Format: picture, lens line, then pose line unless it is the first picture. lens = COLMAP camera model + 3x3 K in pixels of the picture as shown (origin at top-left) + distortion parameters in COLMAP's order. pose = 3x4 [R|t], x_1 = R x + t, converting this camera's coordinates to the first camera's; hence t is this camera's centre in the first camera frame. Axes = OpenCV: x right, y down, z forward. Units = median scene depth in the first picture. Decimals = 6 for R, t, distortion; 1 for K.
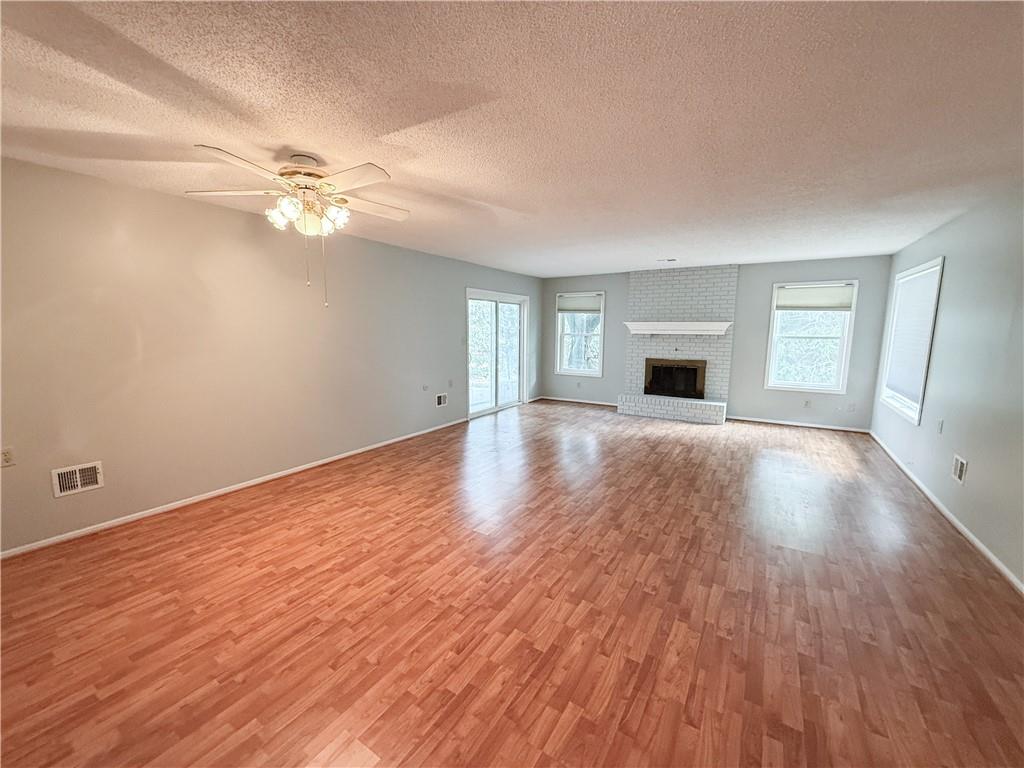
lens RADIAL K [[407.4, 0, 511.7], [0, 407.4, 382.5], [0, 0, 1]] dist [-0.000469, 0.000501]
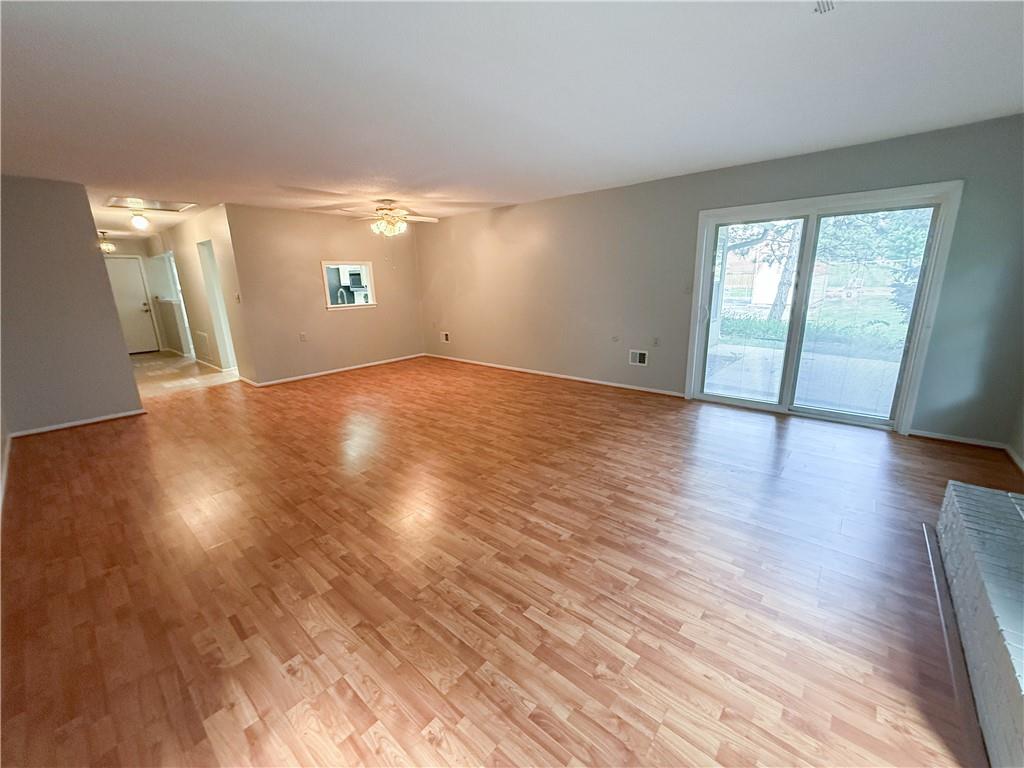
lens RADIAL K [[407.4, 0, 505.9], [0, 407.4, 379.8], [0, 0, 1]] dist [-0.000469, 0.000501]
pose [[-0.154722, 0.232513, -0.960208, 1.233198], [-0.109336, 0.961911, 0.250543, -0.169372], [0.981889, 0.143750, -0.123407, 1.450163]]
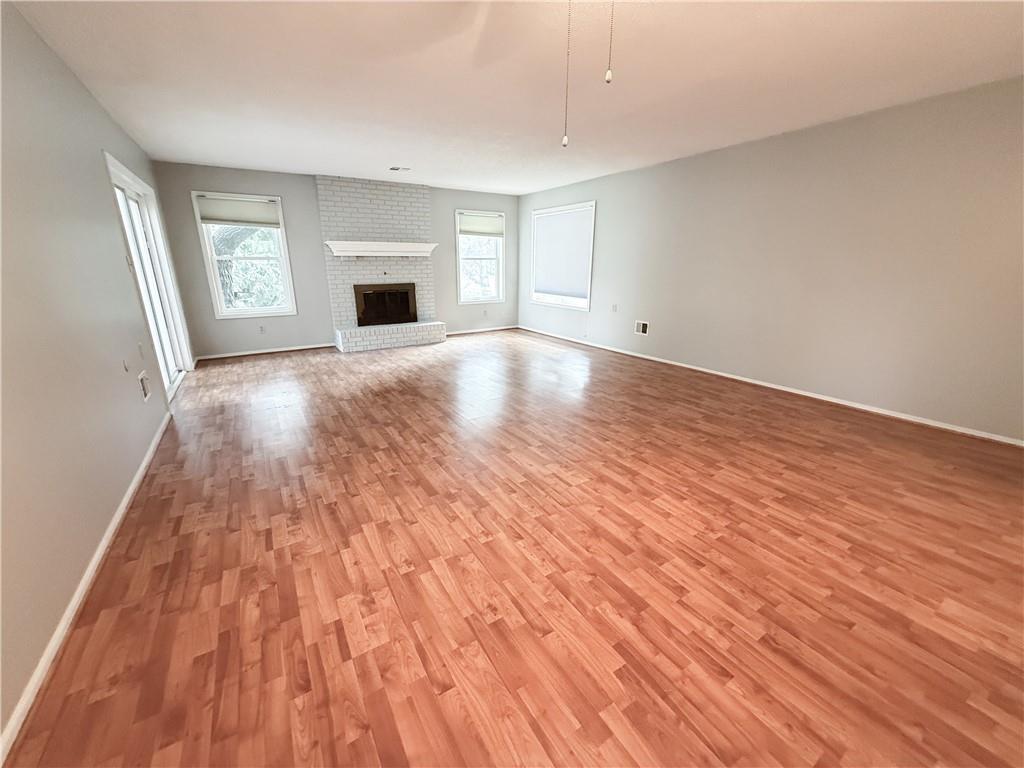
lens RADIAL K [[407.4, 0, 506.7], [0, 407.4, 383.1], [0, 0, 1]] dist [-0.000469, 0.000501]
pose [[0.437759, -0.261322, 0.860278, -0.704887], [0.123135, 0.965239, 0.230547, -0.036671], [-0.890620, 0.005006, 0.454720, 0.653057]]
